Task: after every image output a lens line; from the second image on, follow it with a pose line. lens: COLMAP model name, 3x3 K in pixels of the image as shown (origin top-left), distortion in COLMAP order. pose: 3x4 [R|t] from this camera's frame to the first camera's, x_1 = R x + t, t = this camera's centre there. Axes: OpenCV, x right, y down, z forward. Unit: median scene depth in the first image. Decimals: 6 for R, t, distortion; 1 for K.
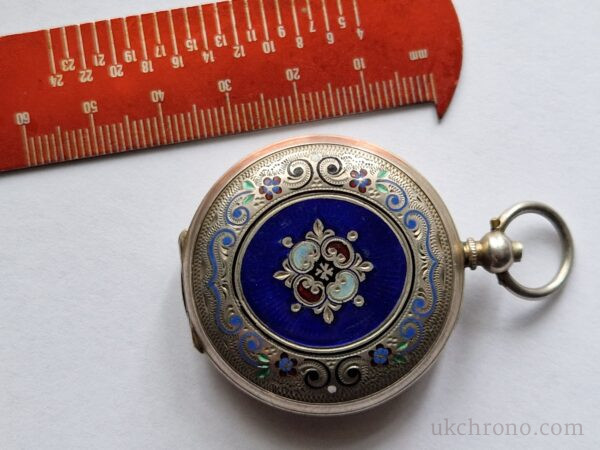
lens RADIAL K [[1247.6, 0, 303.9], [0, 1247.6, 227.3], [0, 0, 1]] dist [0.081312, 0.000000]
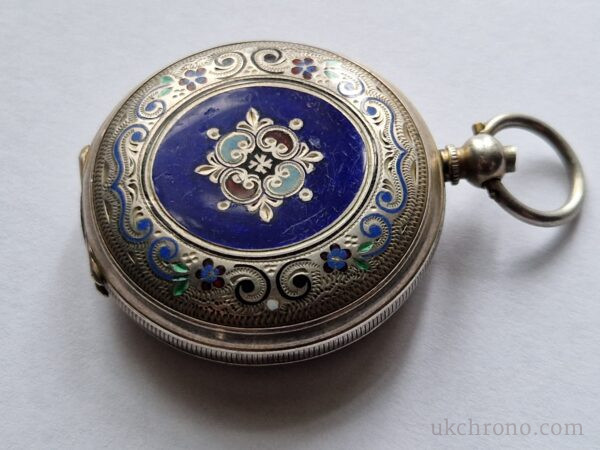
lens RADIAL K [[1247.6, 0, 303.9], [0, 1247.6, 222.0], [0, 0, 1]] dist [0.081312, 0.000000]
pose [[0.999286, -0.035031, -0.014140, 0.052948], [0.026164, 0.911780, -0.409845, 0.386244], [0.027250, 0.409182, 0.912046, 0.308212]]
